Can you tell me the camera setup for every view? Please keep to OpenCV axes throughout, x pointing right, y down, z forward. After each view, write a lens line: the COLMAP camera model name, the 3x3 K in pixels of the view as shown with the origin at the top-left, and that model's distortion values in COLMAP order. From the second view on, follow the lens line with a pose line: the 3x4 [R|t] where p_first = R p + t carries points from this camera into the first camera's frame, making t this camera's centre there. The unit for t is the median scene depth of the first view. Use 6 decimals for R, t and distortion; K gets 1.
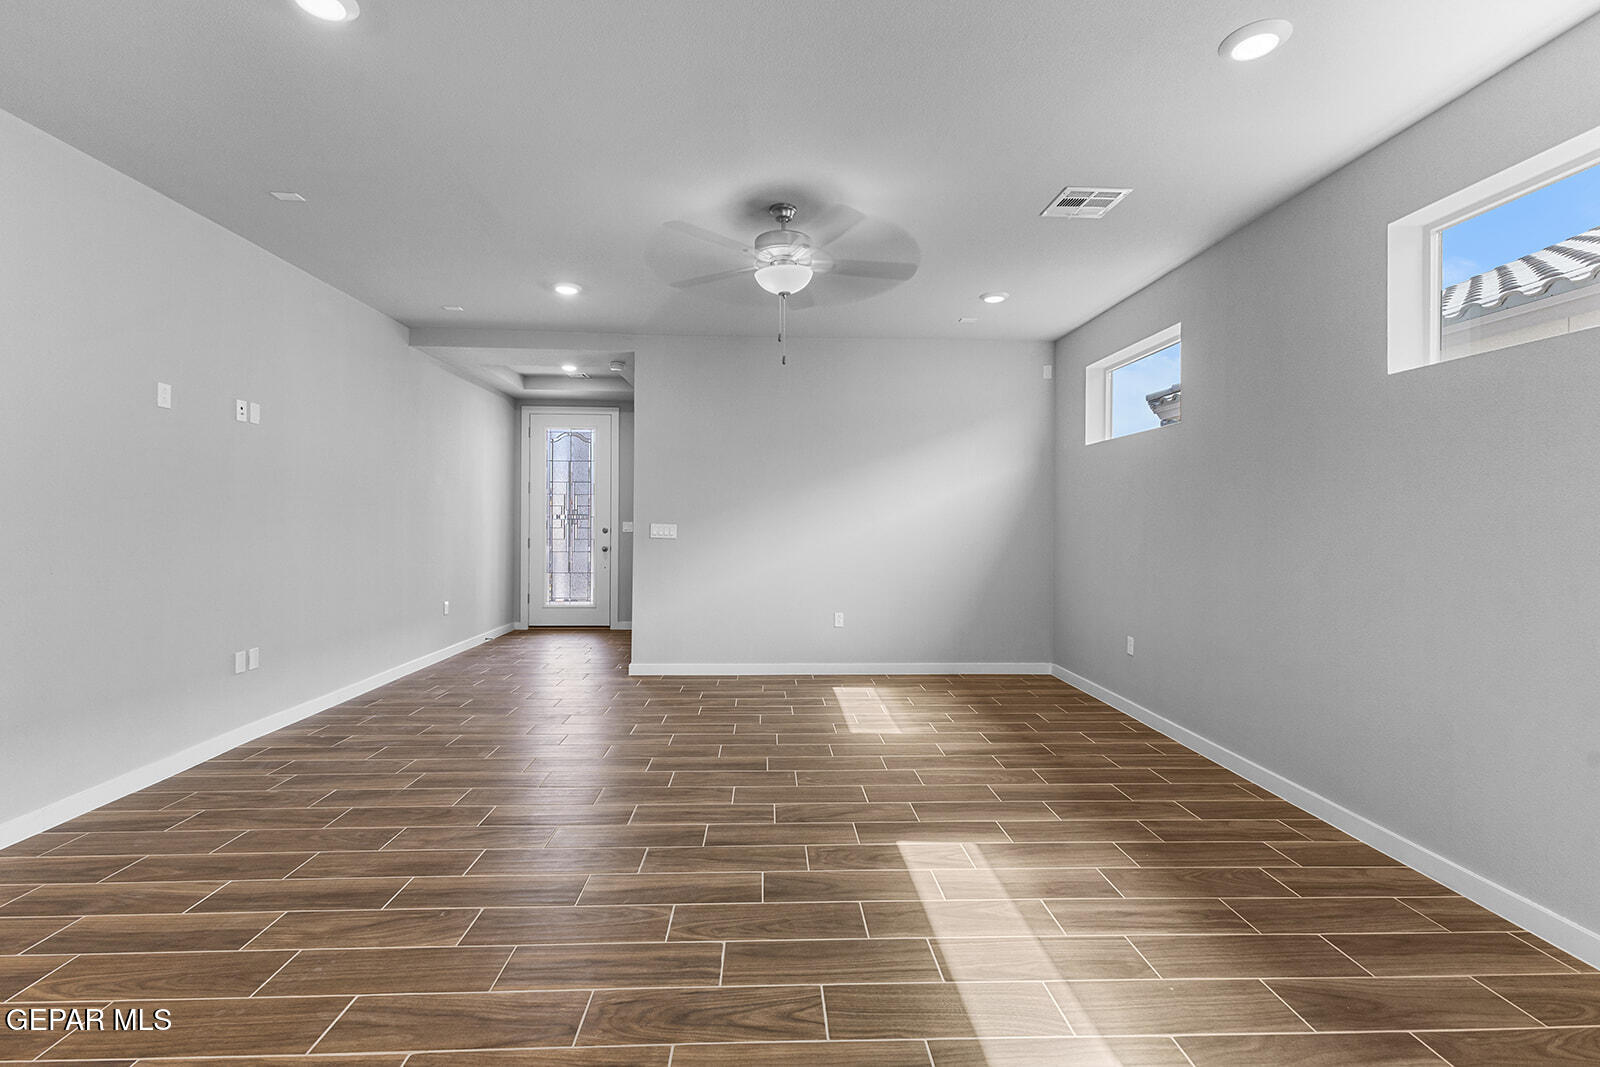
lens RADIAL K [[698.0, 0, 803.9], [0, 698.0, 519.1], [0, 0, 1]] dist [0.011321, -0.000079]
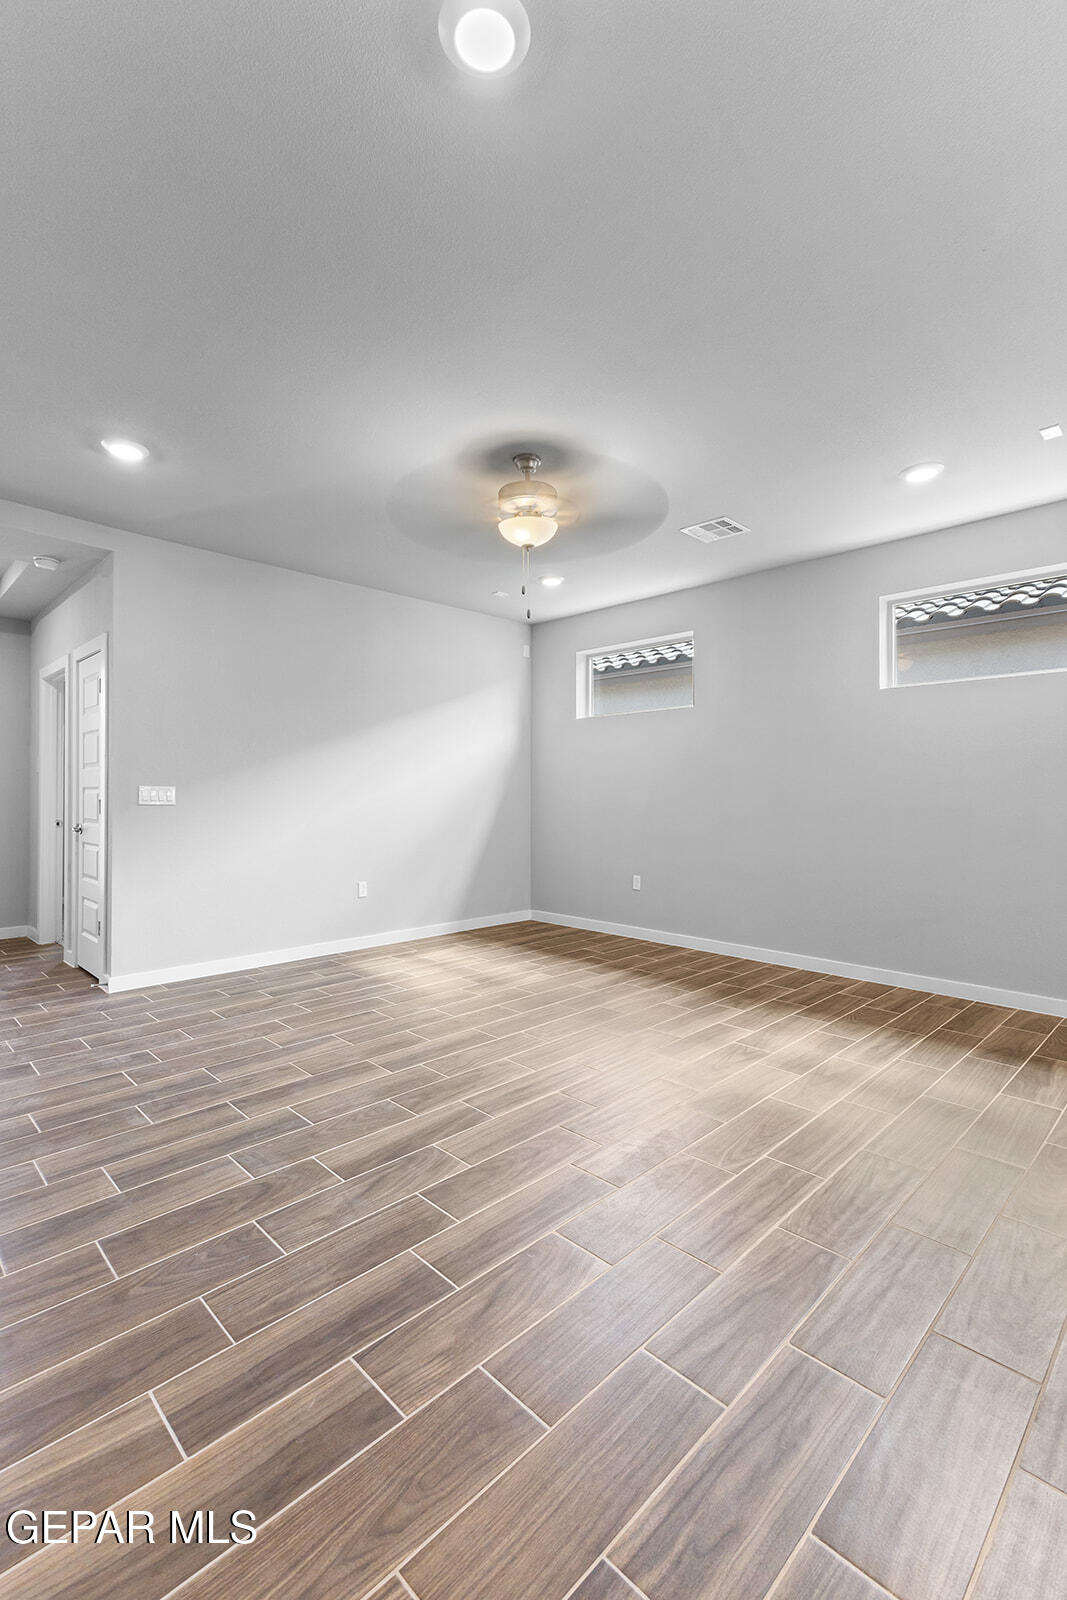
lens RADIAL K [[704.4, 0, 532.0], [0, 704.4, 791.9], [0, 0, 1]] dist [0.011447, 0.000112]
pose [[0.743288, -0.004821, 0.668954, -0.692927], [0.001840, 0.999985, 0.005163, 0.017375], [-0.668969, -0.002606, 0.743286, 0.261571]]
